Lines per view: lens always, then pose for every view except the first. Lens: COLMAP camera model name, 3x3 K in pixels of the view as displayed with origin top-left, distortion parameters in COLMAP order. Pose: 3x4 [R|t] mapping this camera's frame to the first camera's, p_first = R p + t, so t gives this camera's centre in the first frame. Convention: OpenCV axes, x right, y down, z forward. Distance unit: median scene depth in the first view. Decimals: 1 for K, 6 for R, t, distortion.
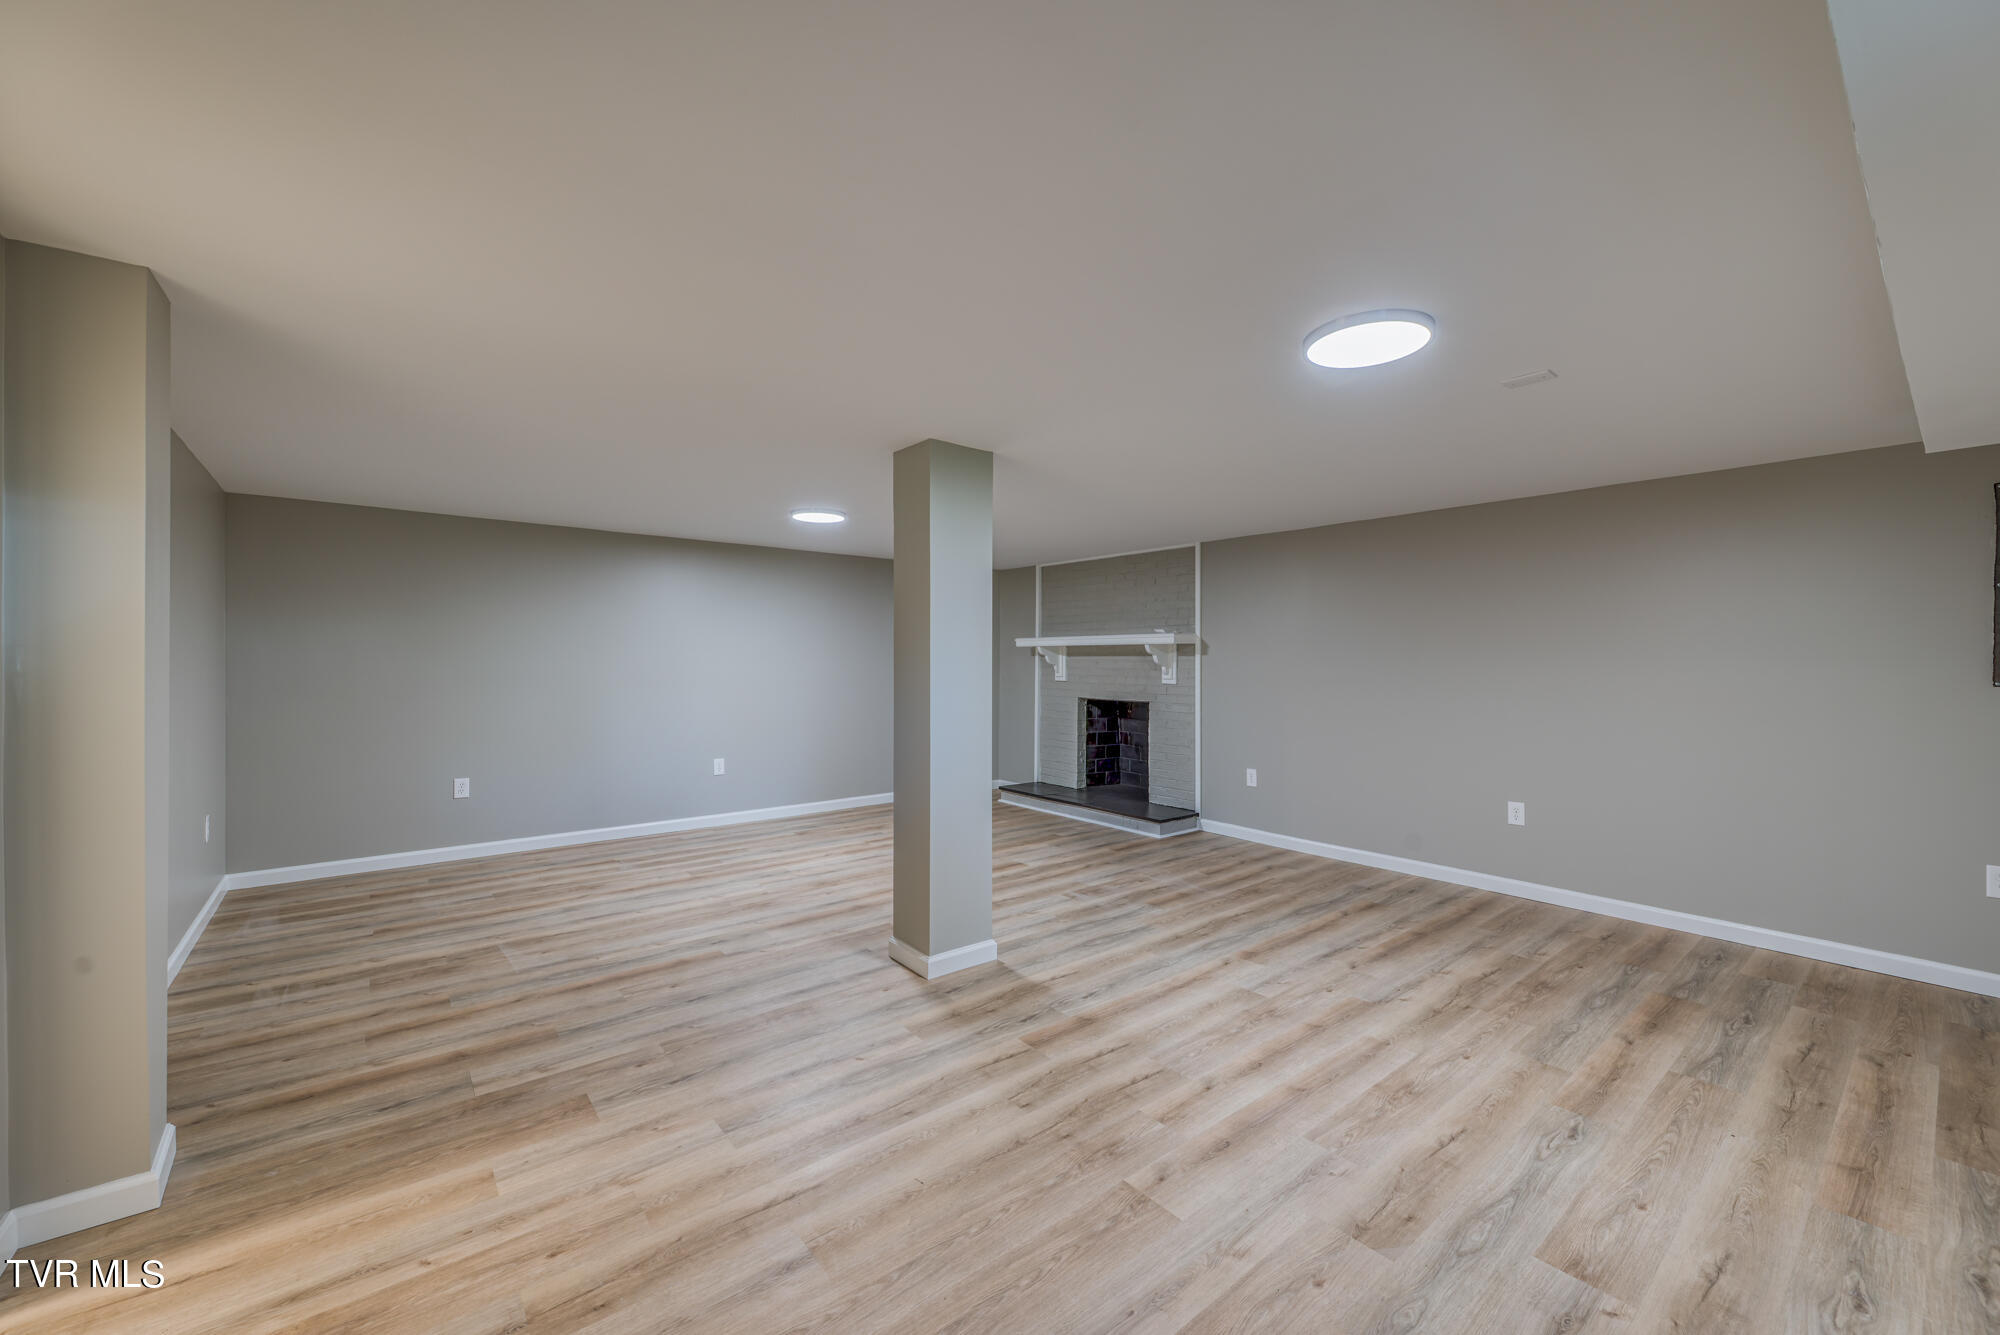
lens RADIAL K [[779.4, 0, 1002.2], [0, 779.4, 661.9], [0, 0, 1]] dist [-0.001392, -0.000870]
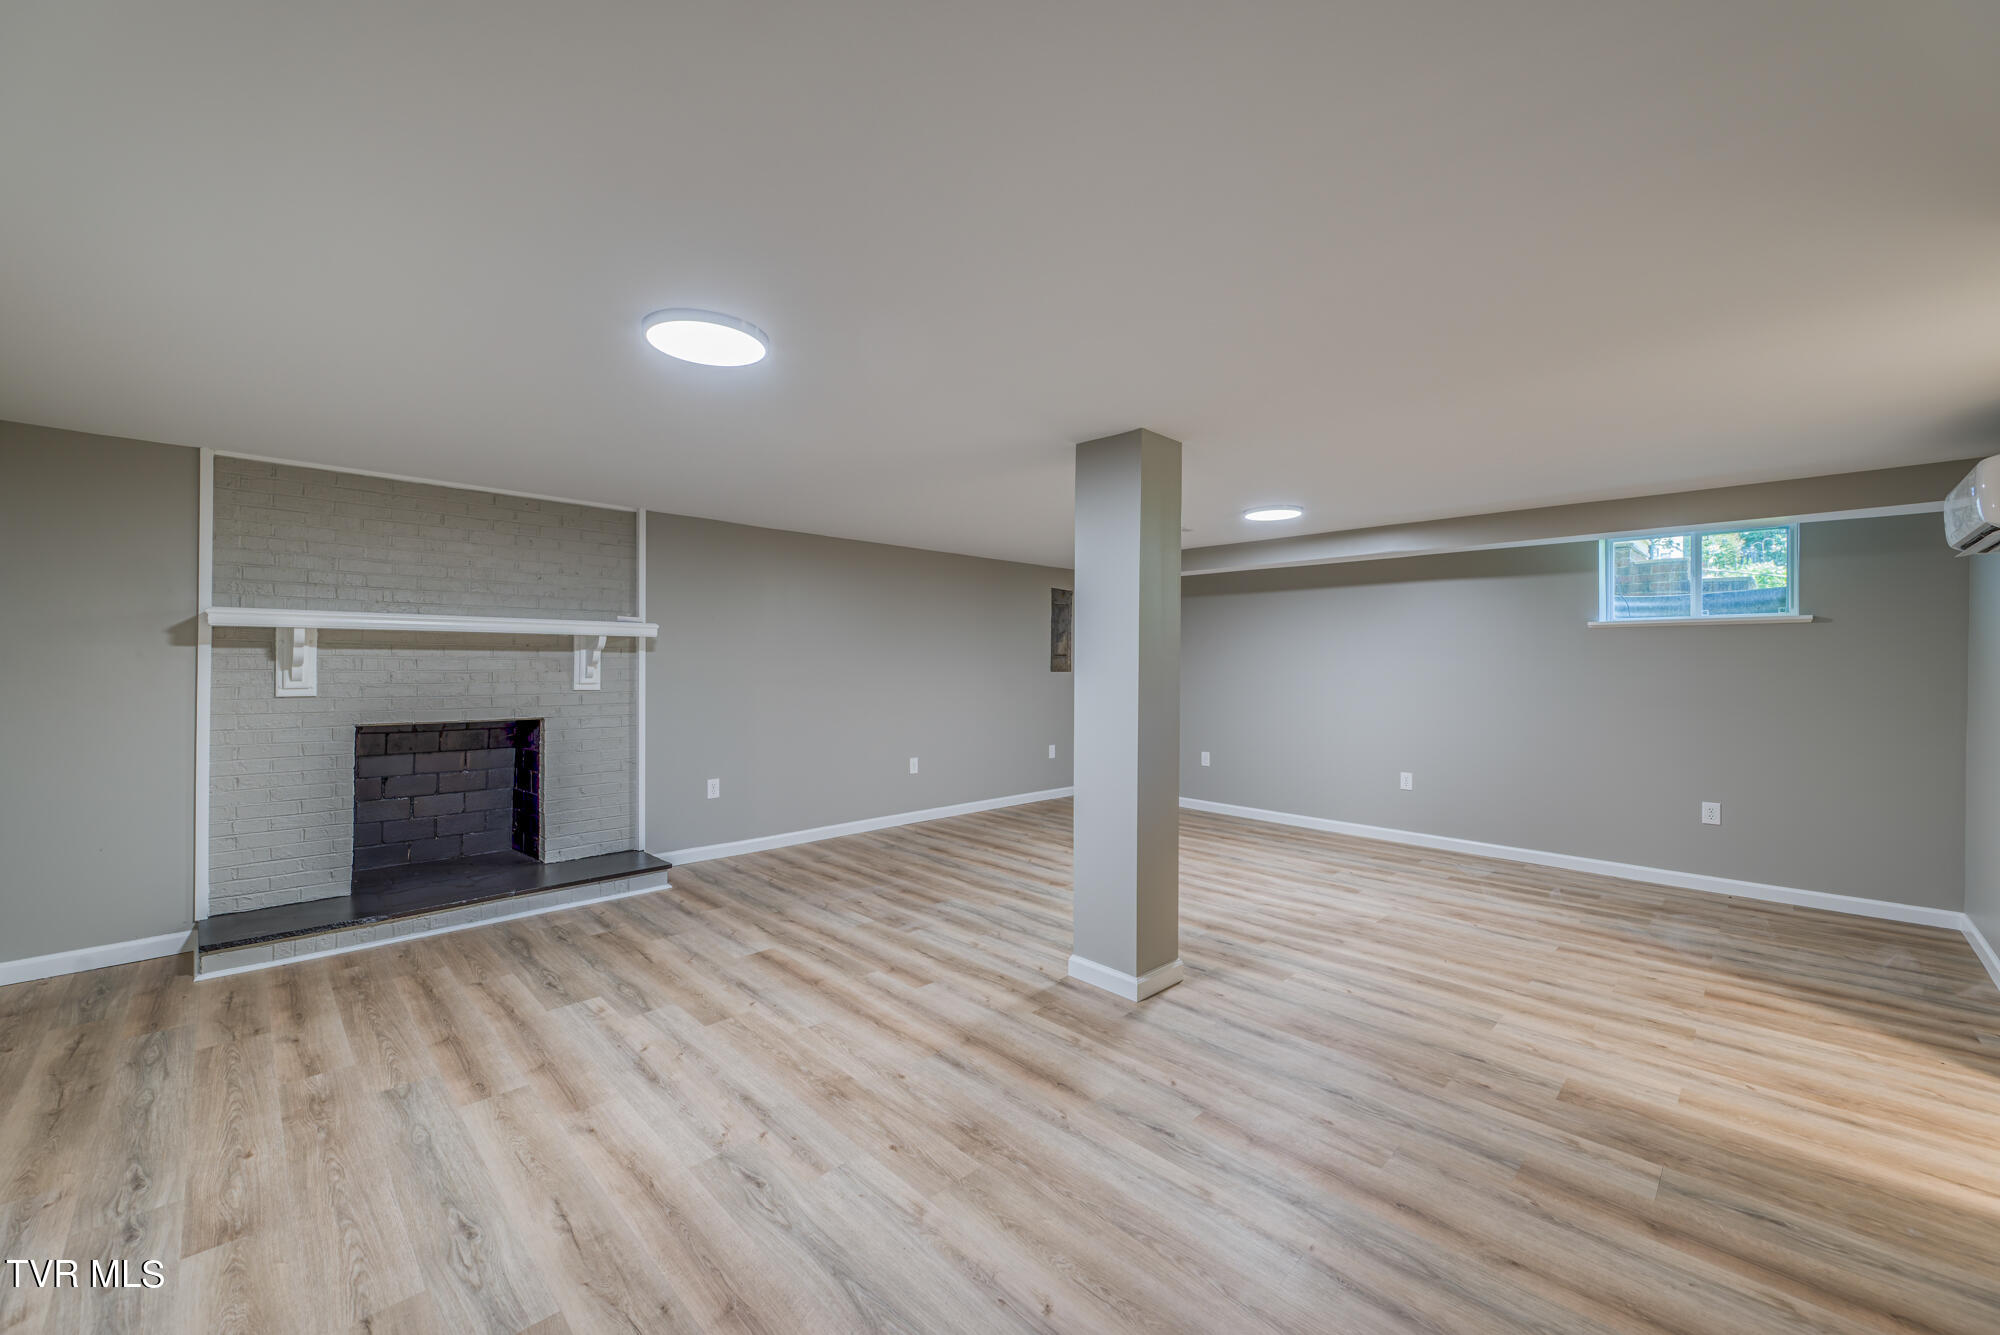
lens RADIAL K [[779.4, 0, 1002.2], [0, 779.4, 661.9], [0, 0, 1]] dist [-0.001392, -0.000870]
pose [[-0.104913, -0.006177, 0.994462, -0.995805], [-0.004528, 0.999973, 0.005734, -0.007562], [-0.994471, -0.003902, -0.104938, 1.245861]]
